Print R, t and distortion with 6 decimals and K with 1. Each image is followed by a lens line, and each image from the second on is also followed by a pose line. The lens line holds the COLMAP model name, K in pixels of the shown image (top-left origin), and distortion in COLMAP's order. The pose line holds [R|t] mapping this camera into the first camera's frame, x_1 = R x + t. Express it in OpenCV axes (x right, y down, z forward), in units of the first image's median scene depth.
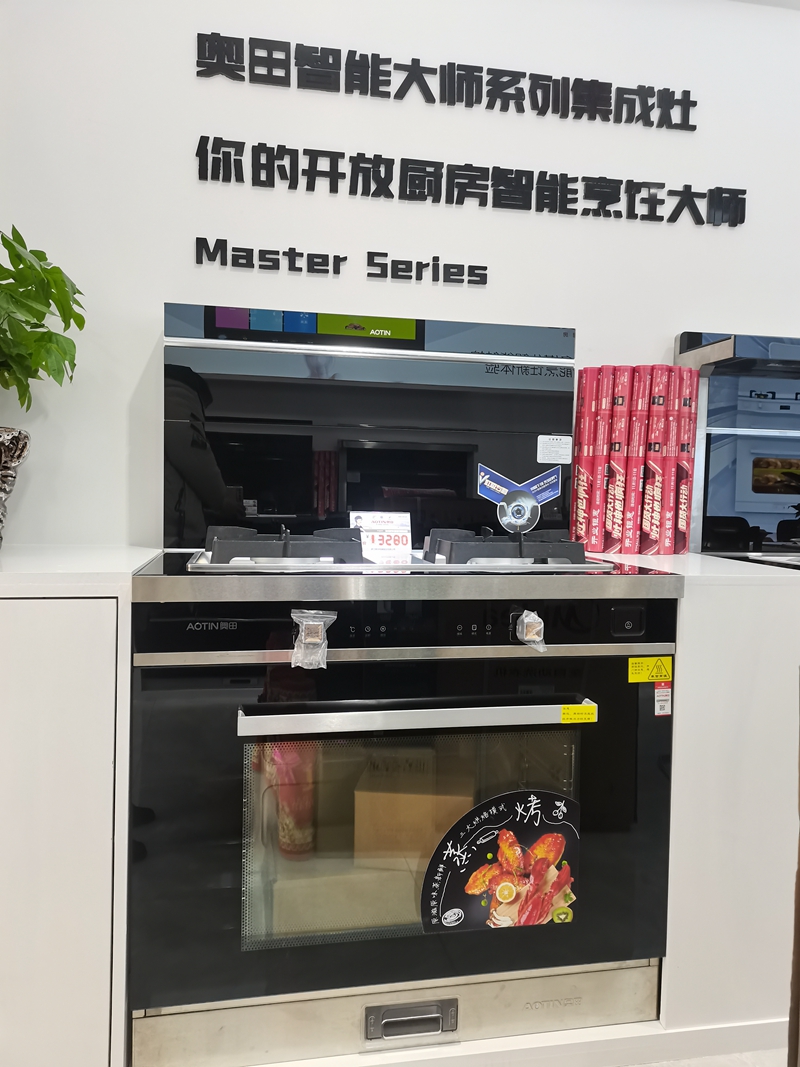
lens RADIAL K [[797.5, 0, 438.5], [0, 797.5, 539.4], [0, 0, 1]] dist [0.115420, -0.146126]
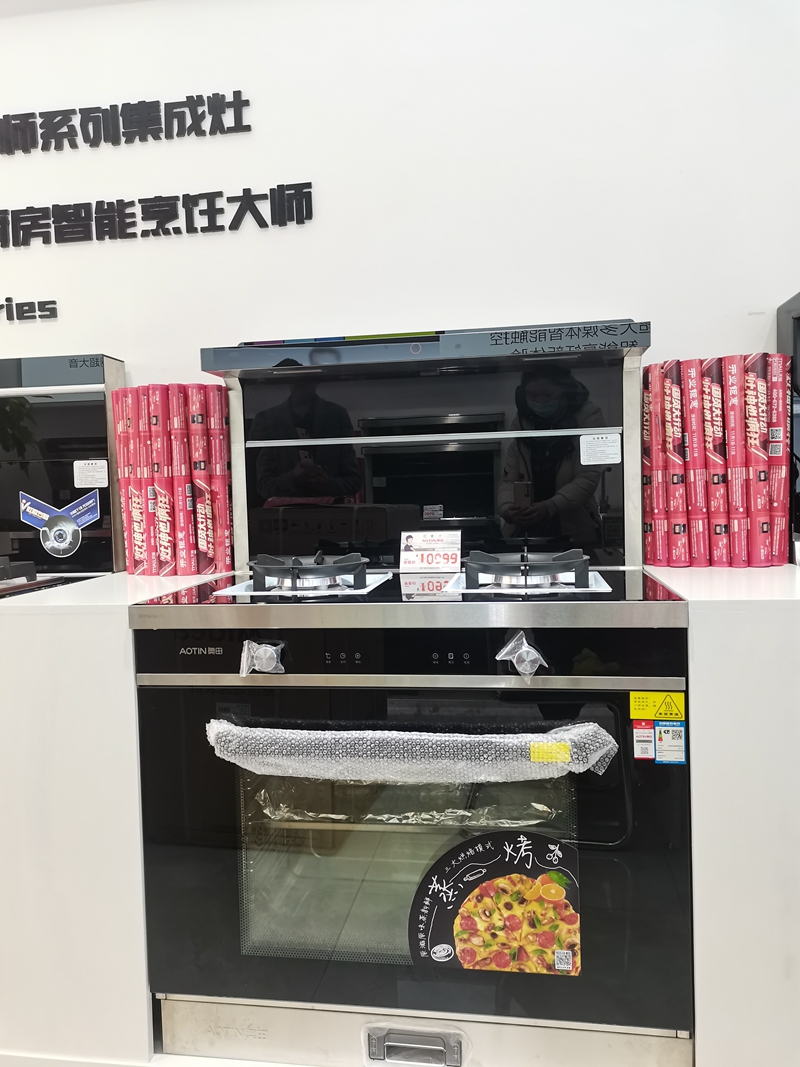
lens RADIAL K [[832.3, 0, 399.1], [0, 832.3, 576.1], [0, 0, 1]] dist [0.021645, -0.004676]
pose [[0.940724, -0.020207, -0.338571, 0.813461], [0.024237, 0.999677, 0.007678, 0.017806], [0.338307, -0.015429, 0.940909, 0.129057]]
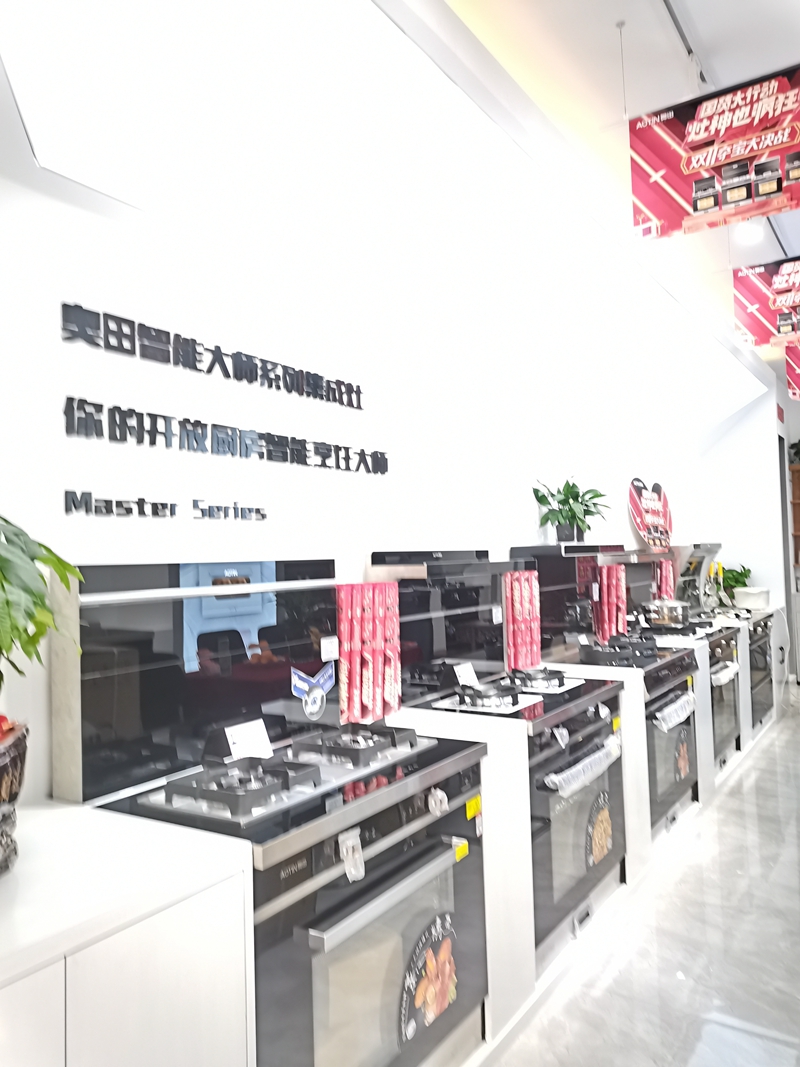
lens RADIAL K [[807.6, 0, 400.3], [0, 807.6, 531.0], [0, 0, 1]] dist [0.043703, -0.021539]
pose [[0.691894, -0.012377, 0.721893, -0.687103], [0.076140, 0.995528, -0.055908, -0.208498], [-0.717973, 0.093648, 0.689743, -0.015590]]
